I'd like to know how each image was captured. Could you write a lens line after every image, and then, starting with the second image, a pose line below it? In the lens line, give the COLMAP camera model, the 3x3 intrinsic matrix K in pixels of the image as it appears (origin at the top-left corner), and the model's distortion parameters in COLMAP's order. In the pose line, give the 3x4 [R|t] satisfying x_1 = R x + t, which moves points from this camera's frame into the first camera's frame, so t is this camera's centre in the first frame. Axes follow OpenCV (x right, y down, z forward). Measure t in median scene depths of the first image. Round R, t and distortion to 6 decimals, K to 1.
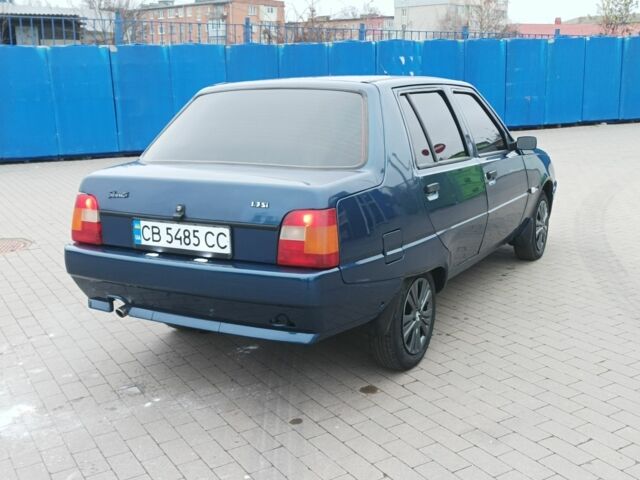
lens RADIAL K [[742.1, 0, 321.5], [0, 742.1, 241.2], [0, 0, 1]] dist [0.024029, 0.000000]
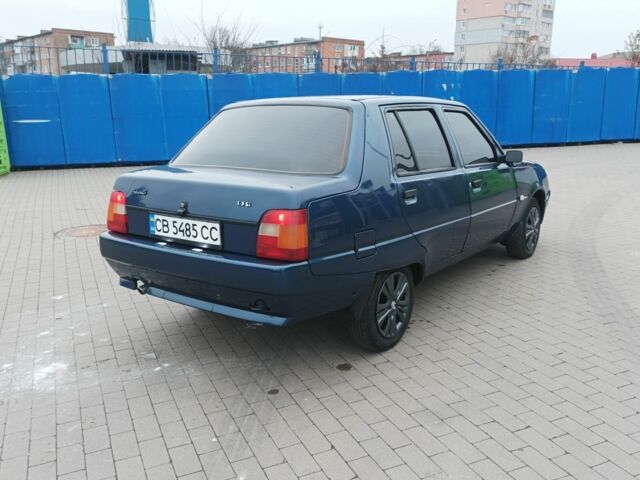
lens RADIAL K [[590.6, 0, 322.3], [0, 590.6, 239.4], [0, 0, 1]] dist [0.023217, 0.000000]
pose [[0.992921, 0.035303, -0.113411, 0.126385], [-0.034039, 0.999335, 0.013058, -0.009031], [0.113796, -0.009105, 0.993462, 0.085846]]
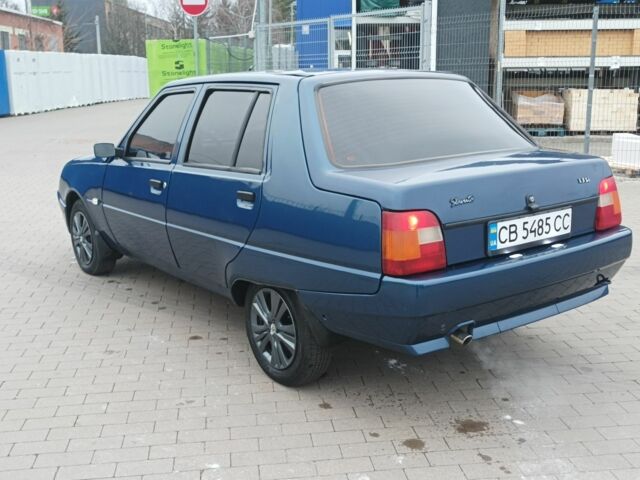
lens RADIAL K [[742.1, 0, 322.2], [0, 742.1, 241.8], [0, 0, 1]] dist [0.024029, 0.000000]
pose [[0.399783, -0.183789, 0.897995, -1.073970], [0.199870, 0.973597, 0.110281, -0.138249], [-0.894554, 0.135394, 0.425961, 0.778594]]
